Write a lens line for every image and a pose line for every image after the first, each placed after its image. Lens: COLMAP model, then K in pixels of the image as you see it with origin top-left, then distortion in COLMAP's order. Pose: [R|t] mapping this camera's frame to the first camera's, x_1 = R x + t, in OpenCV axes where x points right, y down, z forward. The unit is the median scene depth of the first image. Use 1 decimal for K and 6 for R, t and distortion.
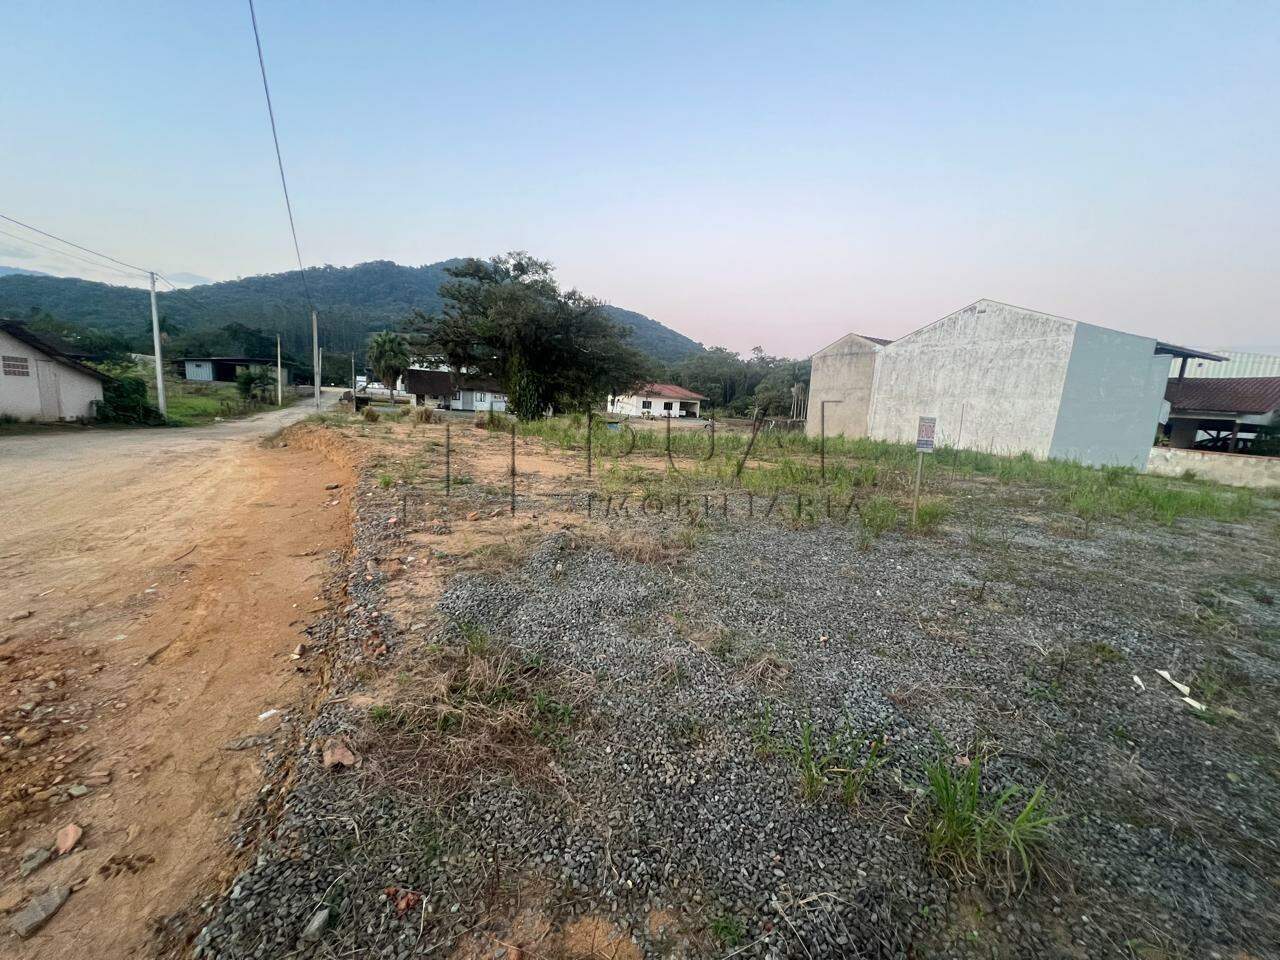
lens RADIAL K [[509.2, 0, 637.9], [0, 509.2, 480.7], [0, 0, 1]] dist [0.000249, 0.000181]
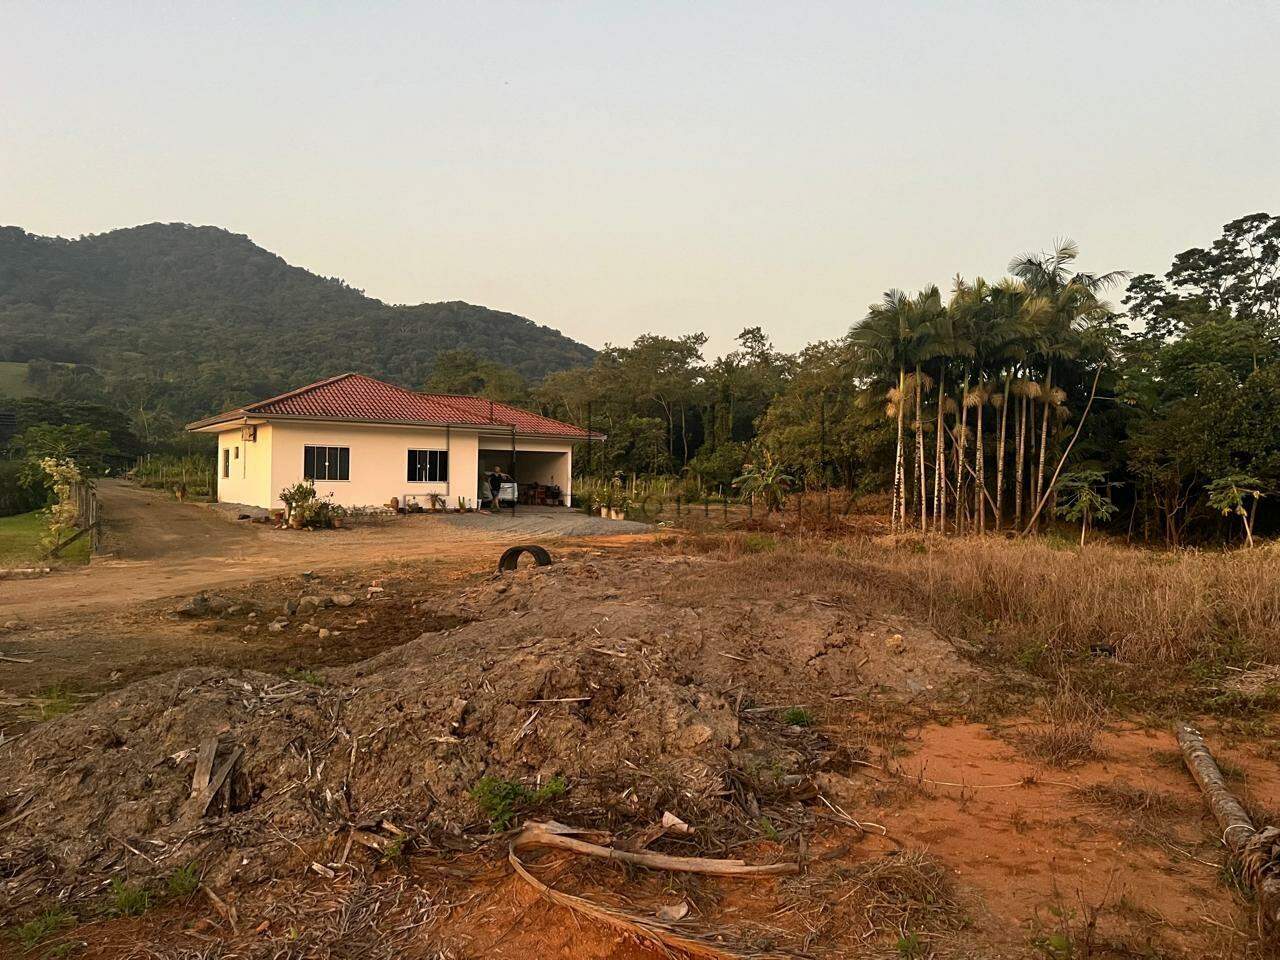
lens RADIAL K [[947.6, 0, 640.0], [0, 947.6, 480.0], [0, 0, 1]] dist [0.065848, -0.080681]
pose [[0.993005, -0.043455, 0.109788, 0.101026], [0.059979, 0.986558, -0.152005, -0.058319], [-0.101707, 0.157526, 0.982263, 0.493218]]
